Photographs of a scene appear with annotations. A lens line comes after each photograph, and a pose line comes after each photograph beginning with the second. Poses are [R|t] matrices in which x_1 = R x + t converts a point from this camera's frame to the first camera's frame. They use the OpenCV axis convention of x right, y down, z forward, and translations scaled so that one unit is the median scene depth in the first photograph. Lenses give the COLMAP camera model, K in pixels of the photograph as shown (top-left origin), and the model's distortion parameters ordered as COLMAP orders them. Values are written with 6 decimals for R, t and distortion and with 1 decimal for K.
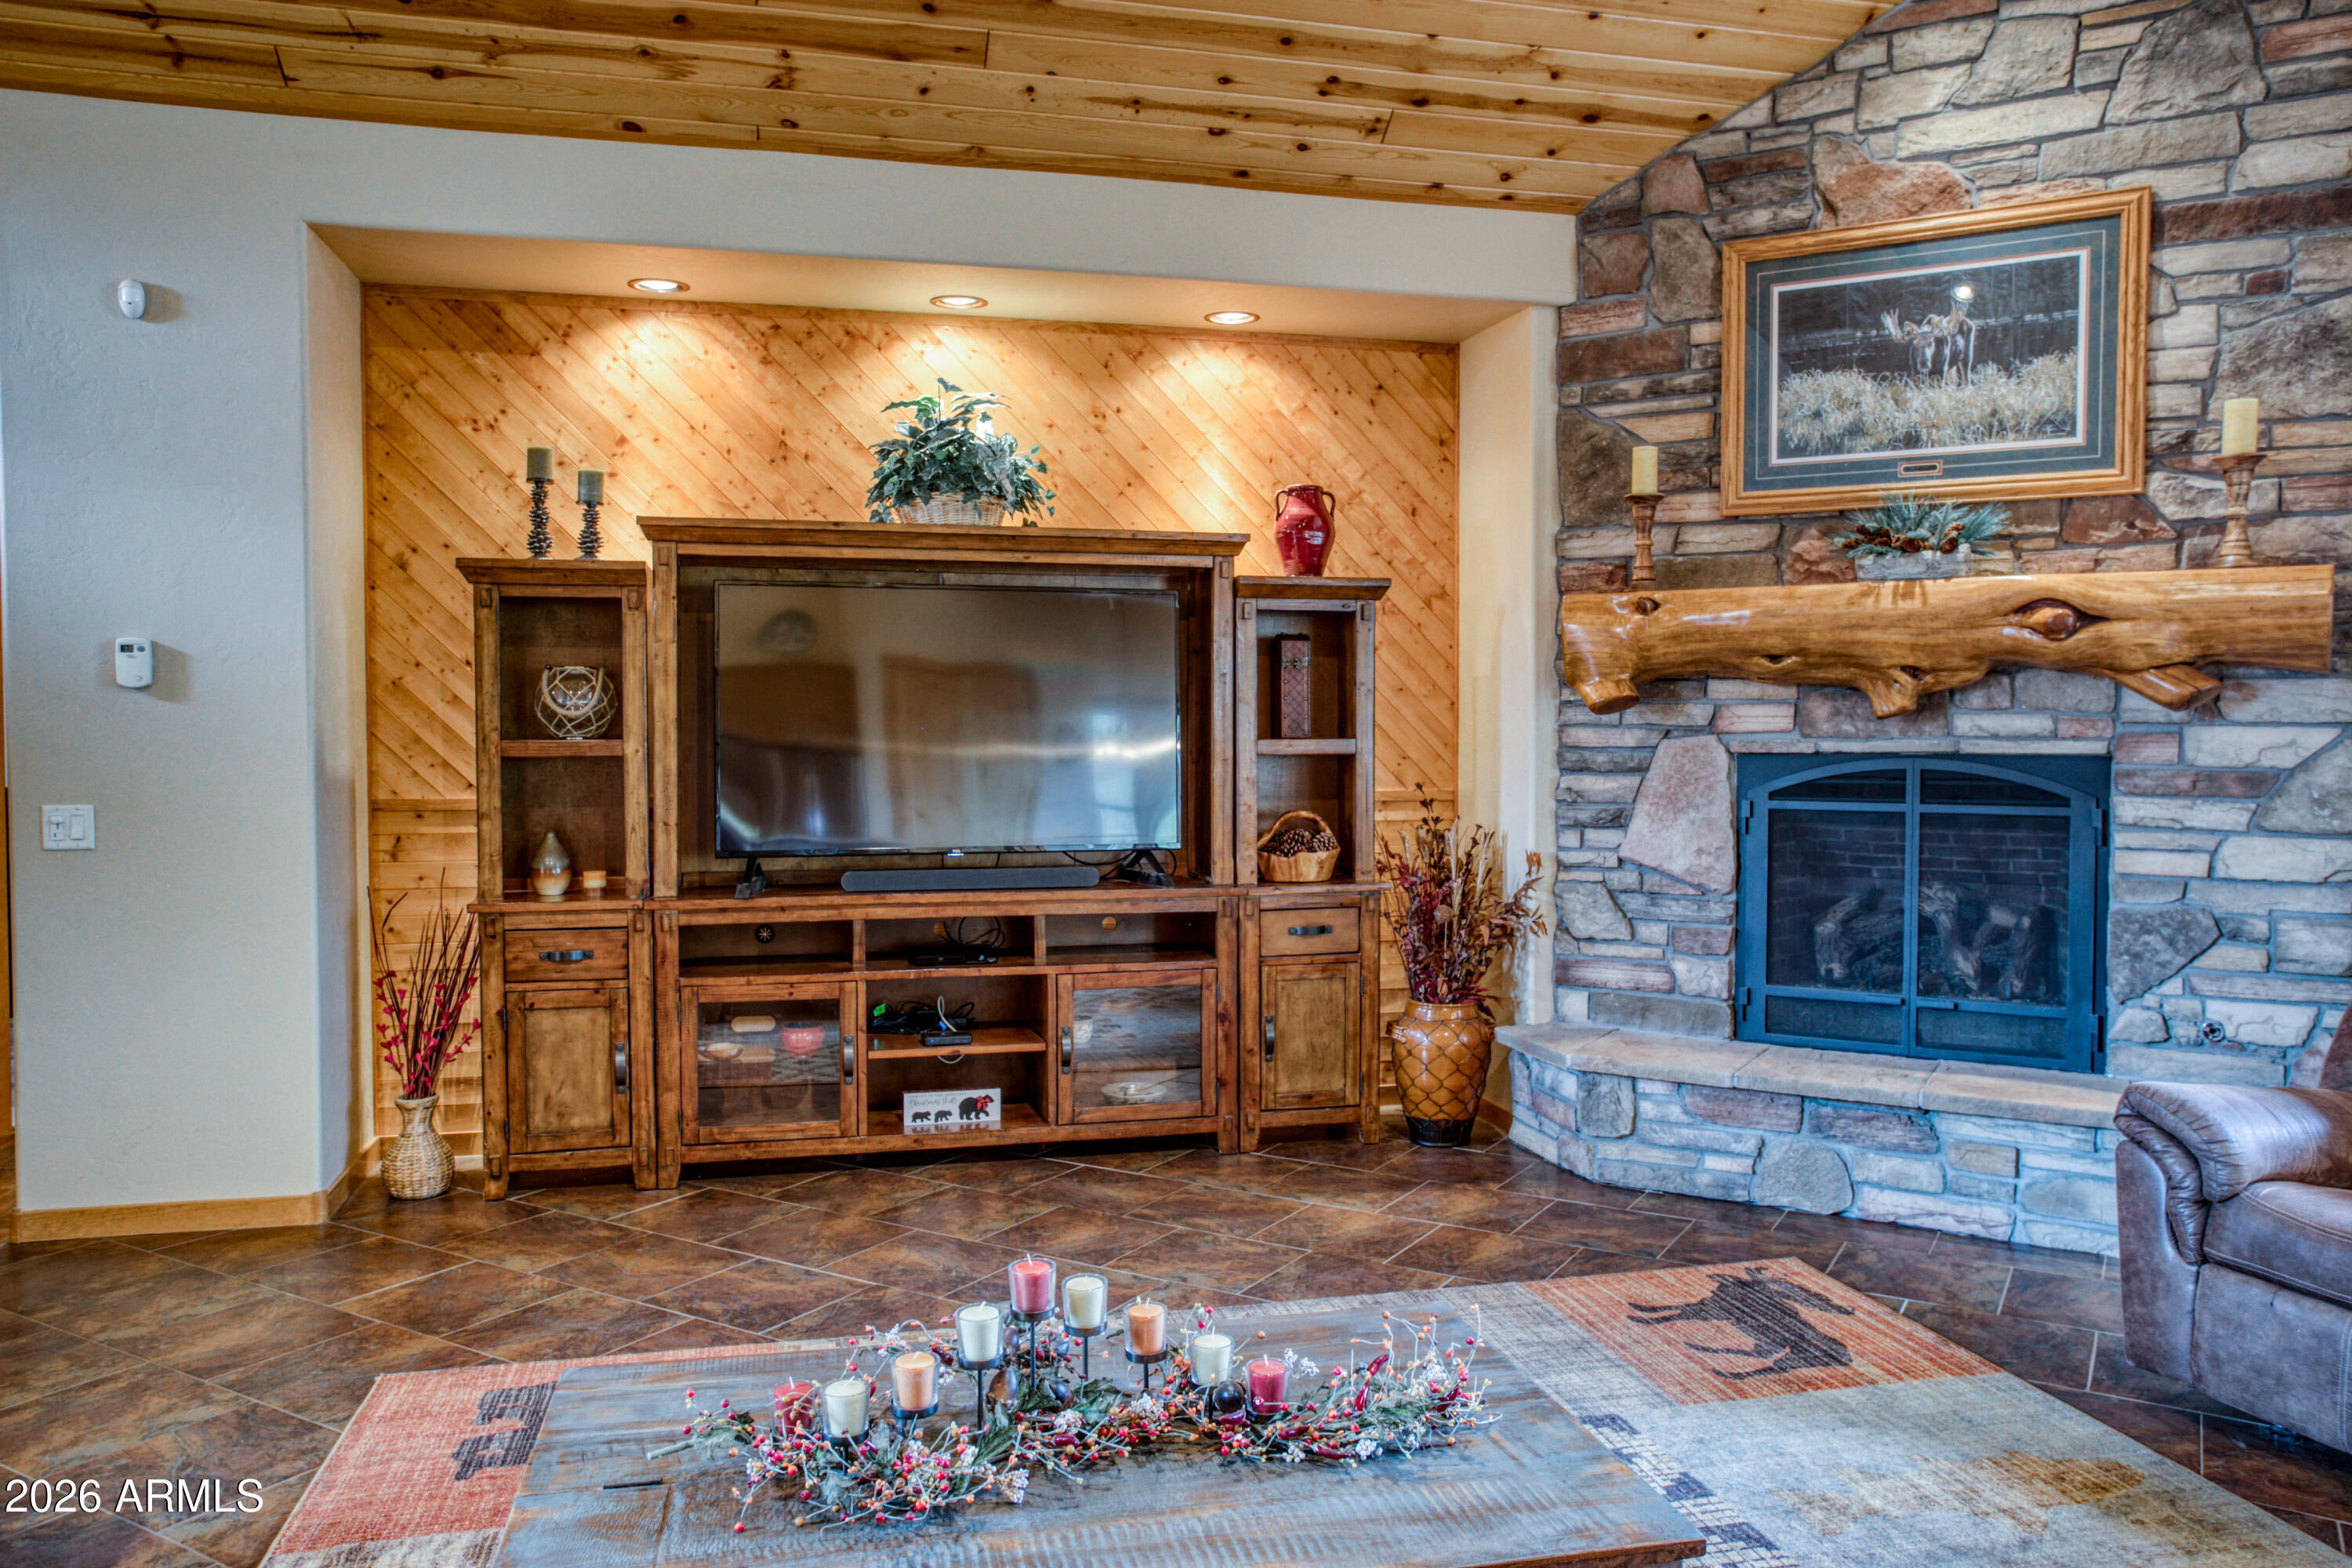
lens RADIAL K [[1728.5, 0, 1243.8], [0, 1728.5, 764.0], [0, 0, 1]] dist [-0.029279, 0.050010]
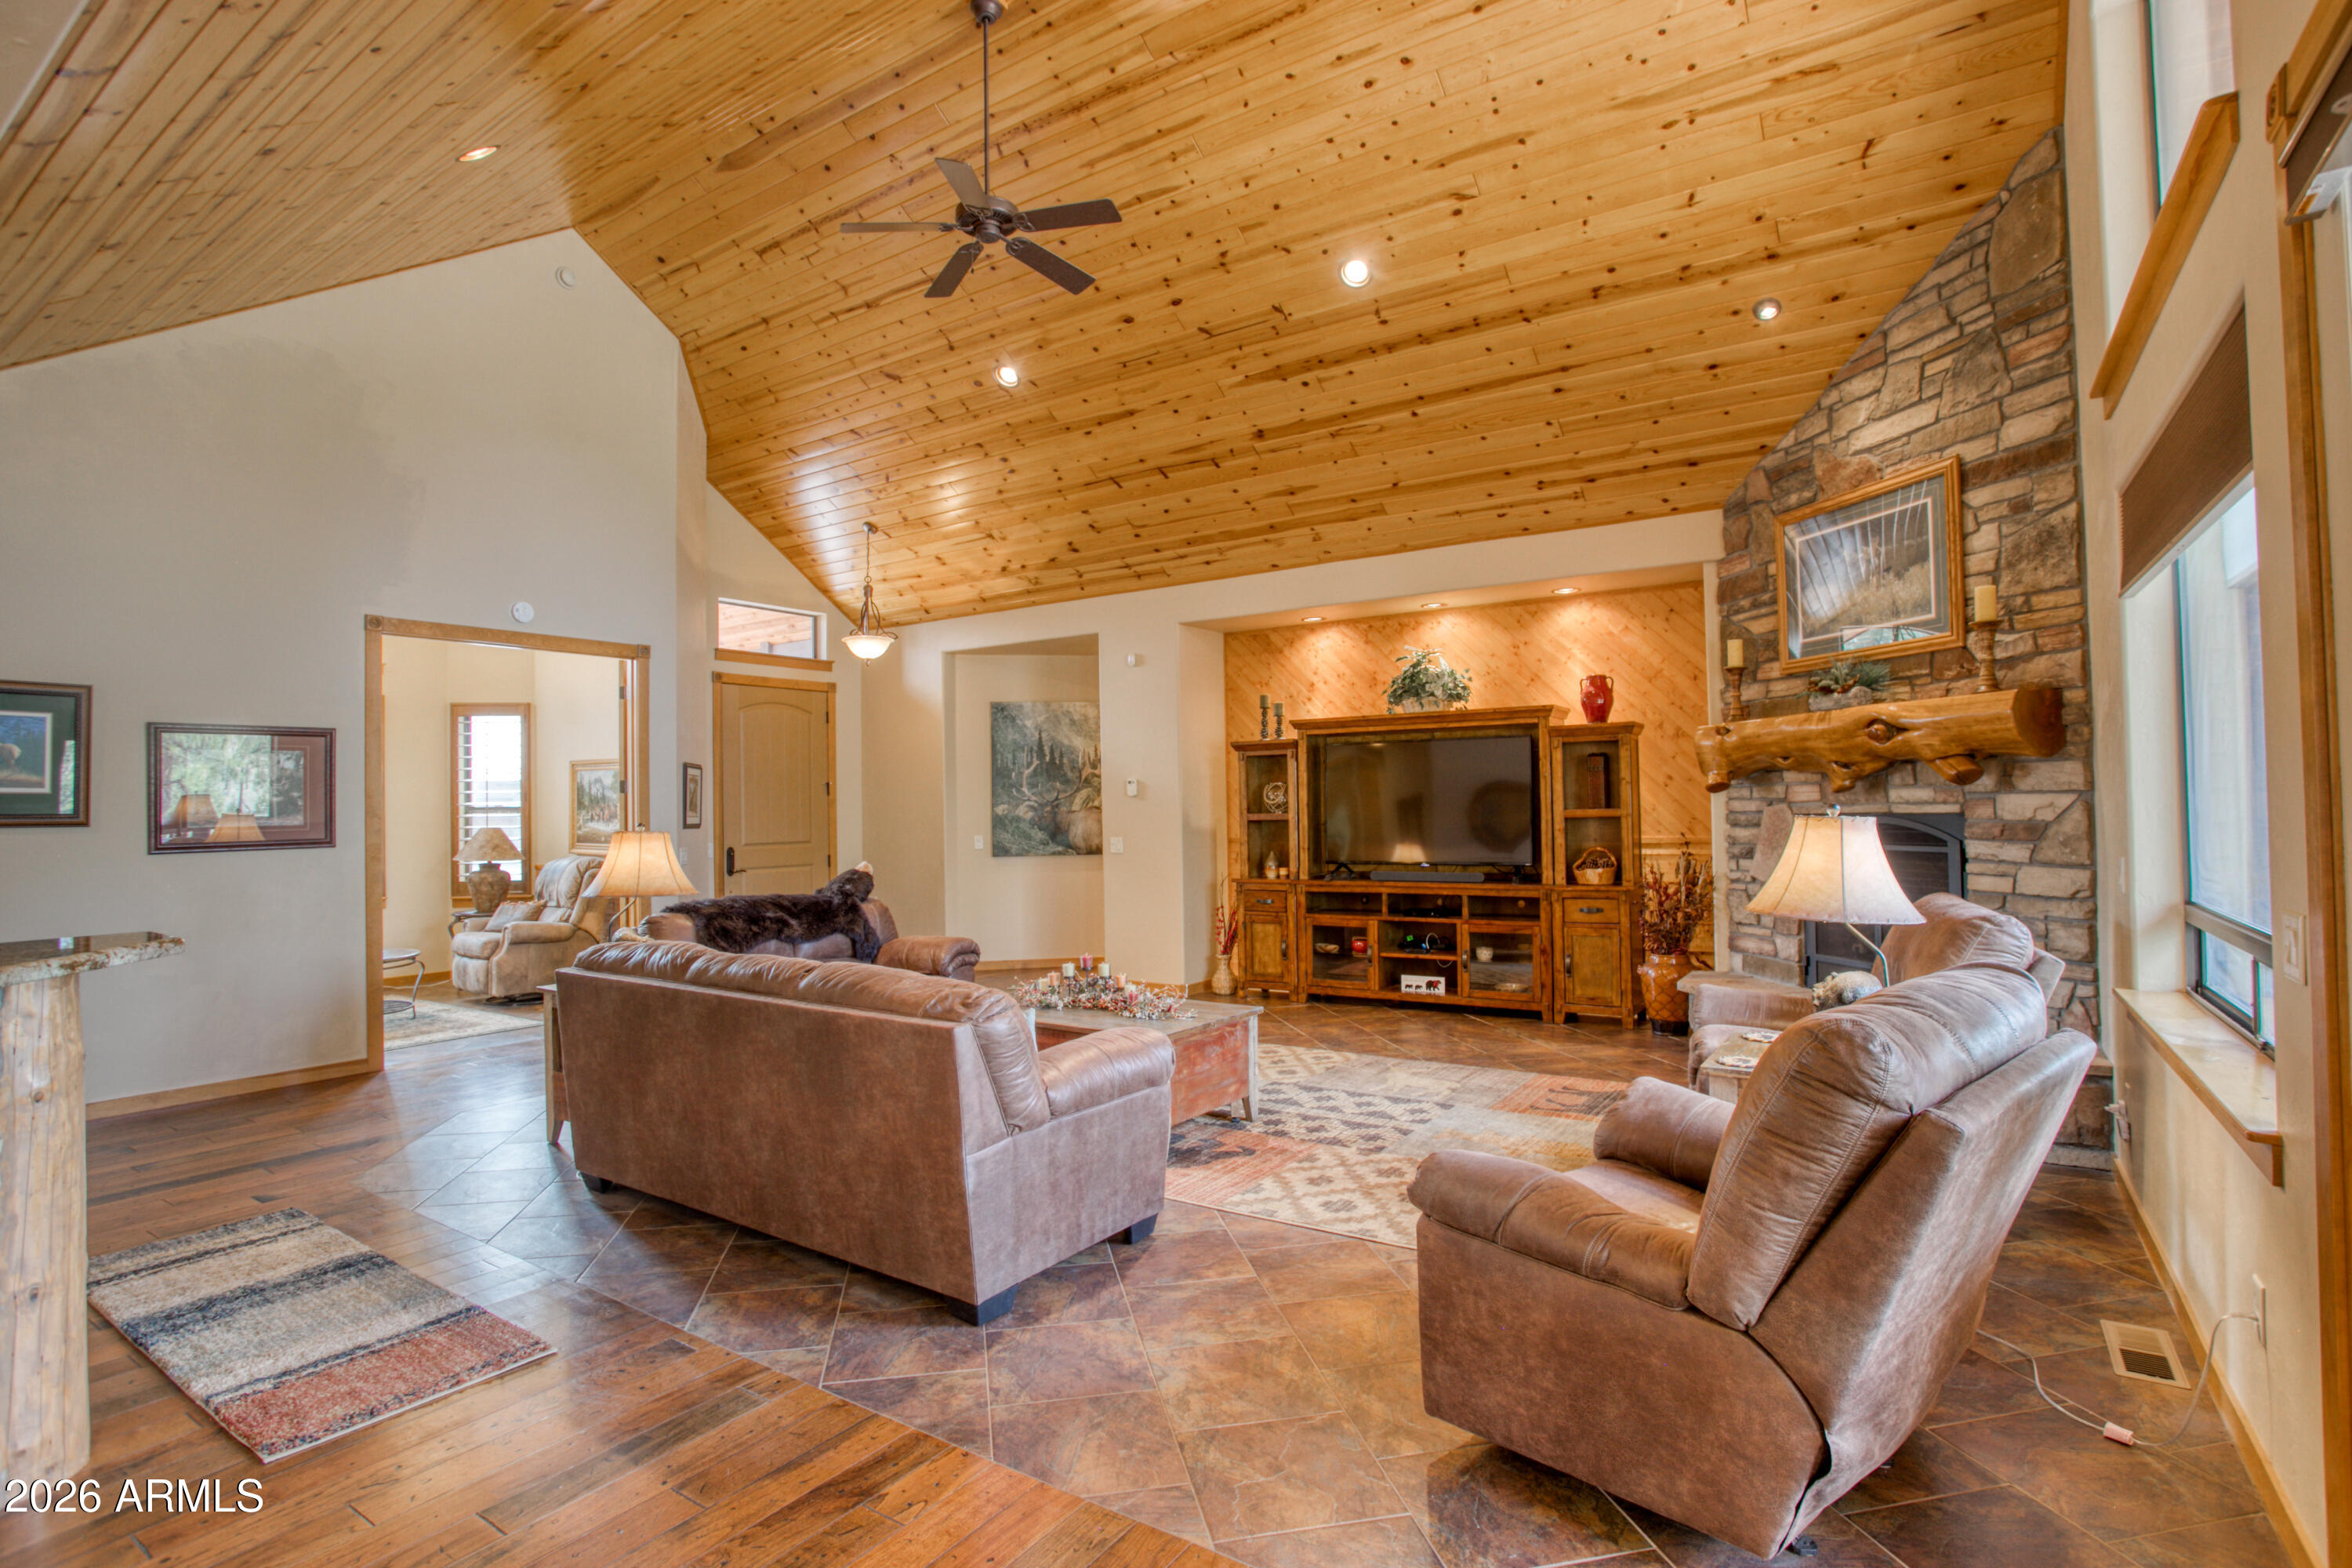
lens RADIAL K [[1168.5, 0, 1162.5], [0, 1168.5, 769.8], [0, 0, 1]] dist [-0.058503, 0.013909]
pose [[0.663220, -0.036890, -0.747515, 0.735554], [-0.000241, 0.998774, -0.049504, 0.006236], [0.748424, 0.033012, 0.662398, -0.211247]]
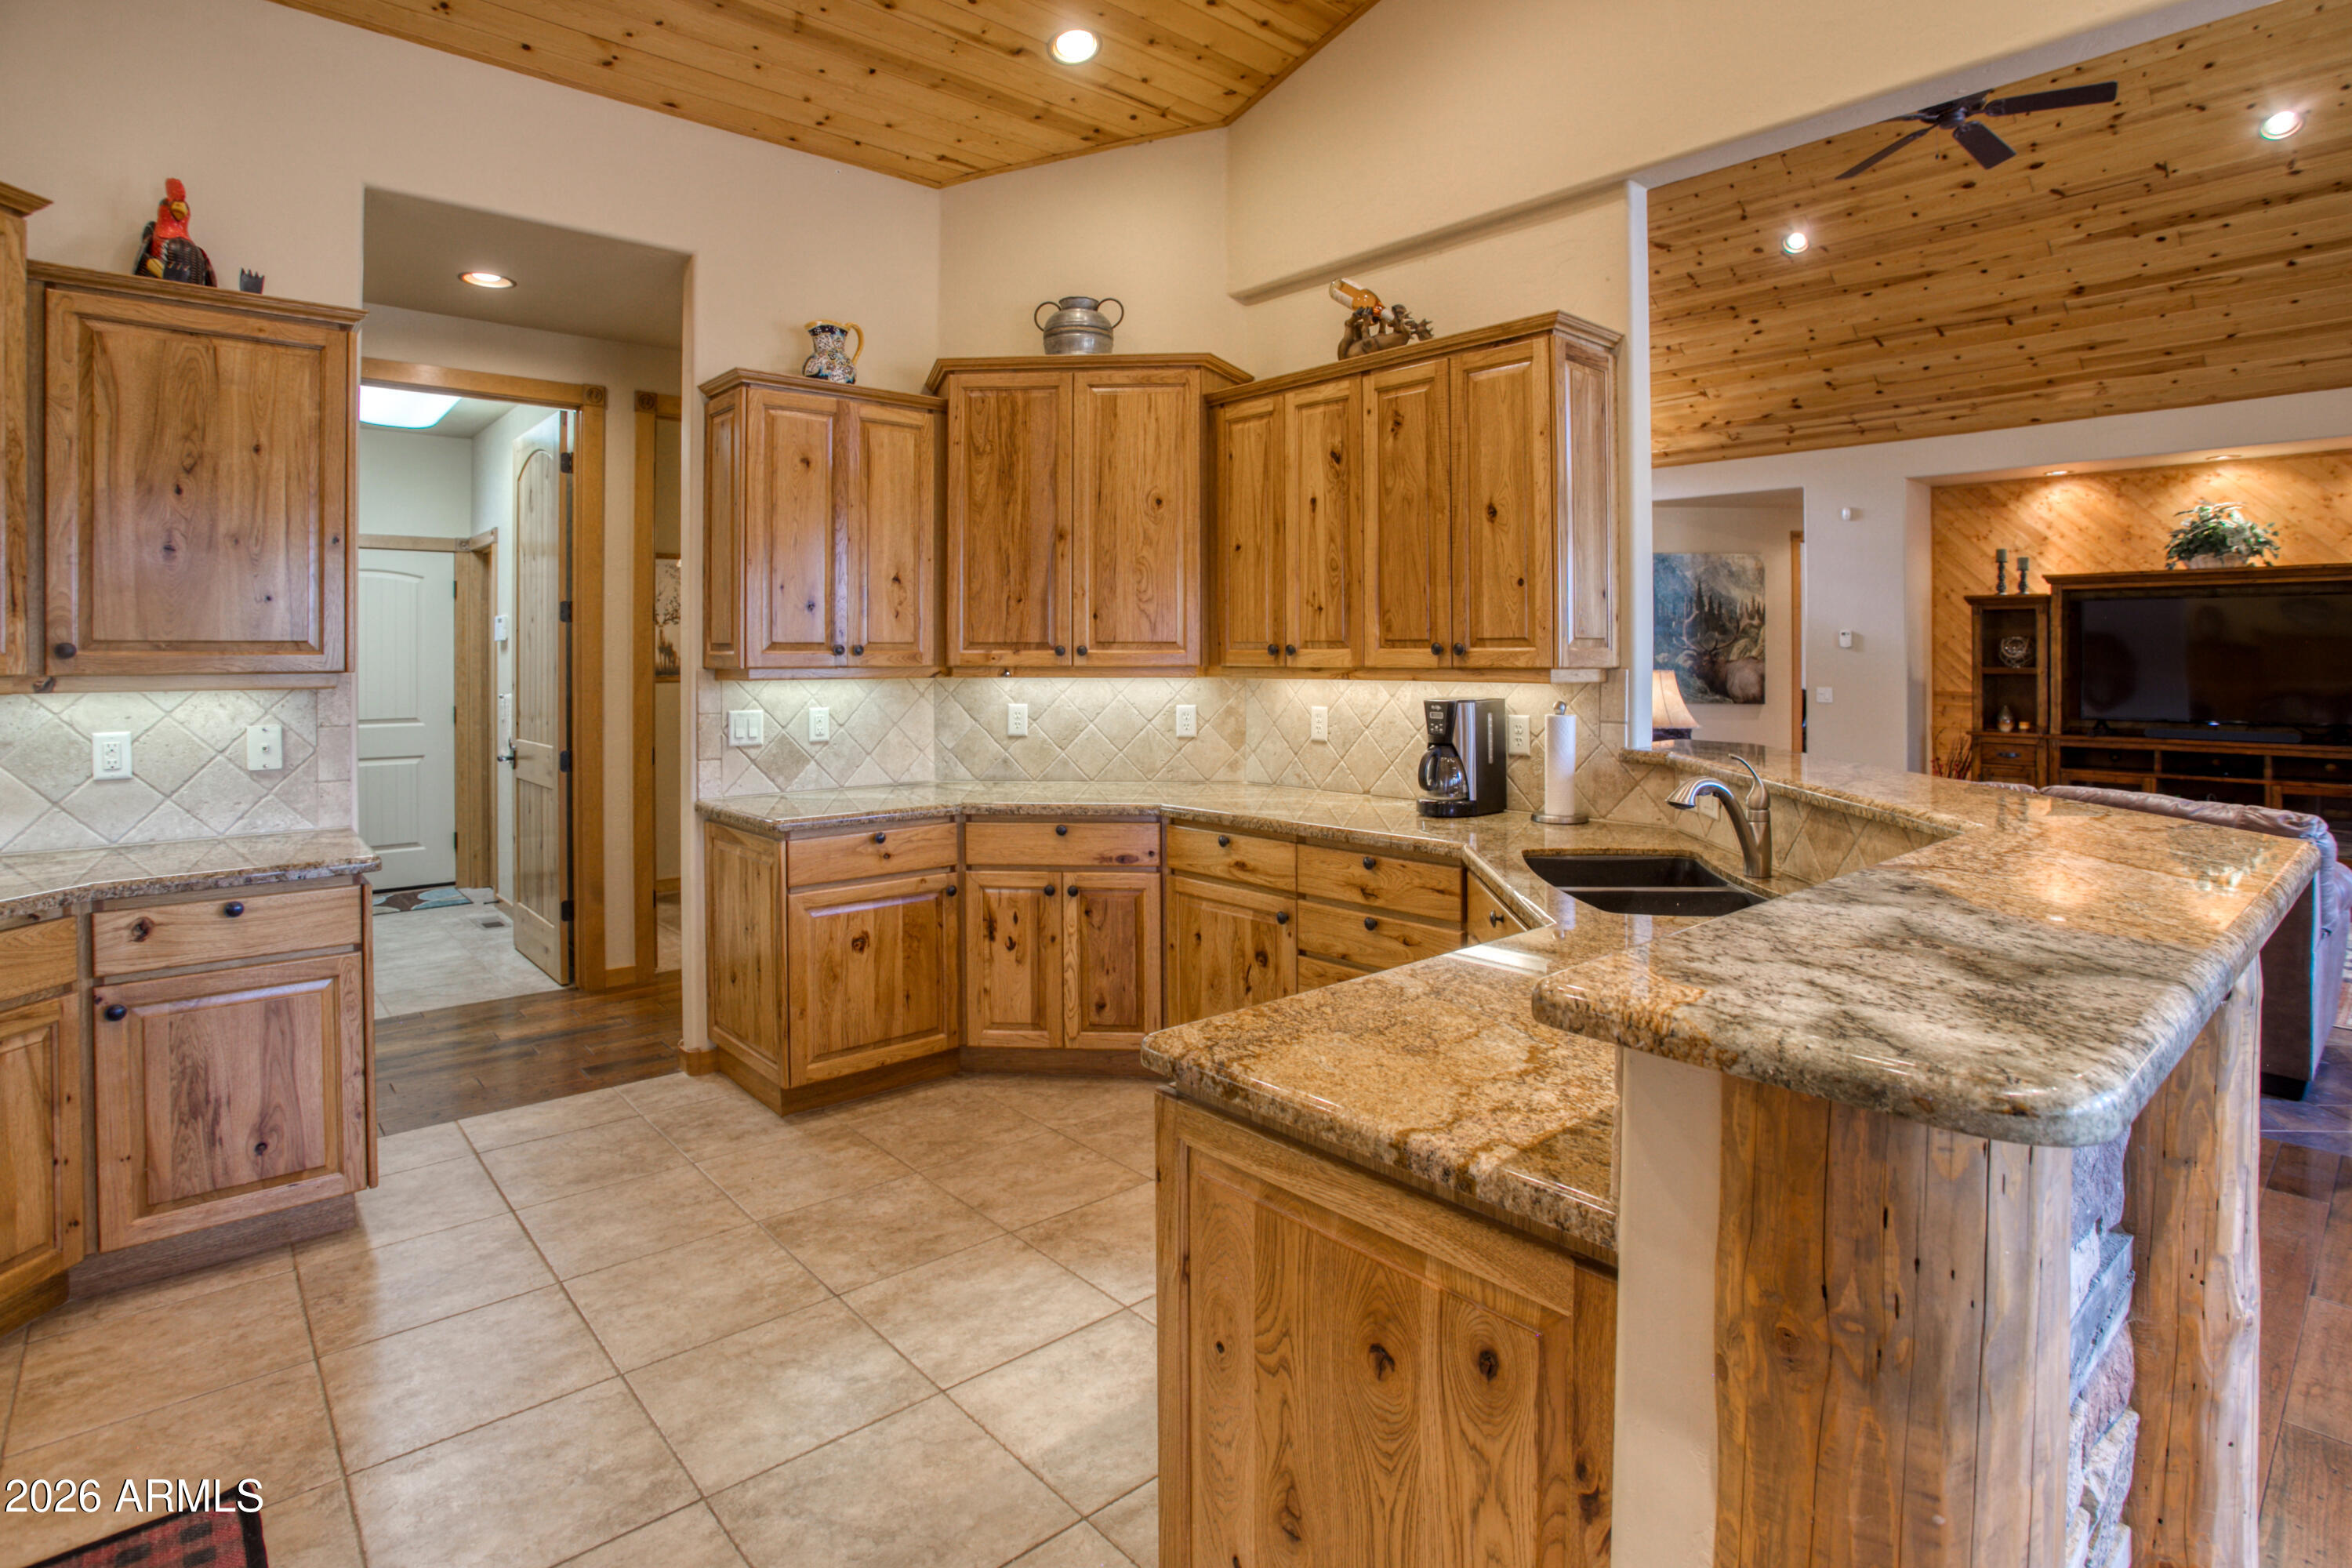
lens RADIAL K [[1168.5, 0, 1168.3], [0, 1168.5, 646.4], [0, 0, 1]] dist [-0.058503, 0.013909]
pose [[0.446657, -0.007136, -0.894677, 0.509350], [-0.028024, 0.999366, -0.021961, 0.025076], [0.894266, 0.034882, 0.446174, -0.782386]]
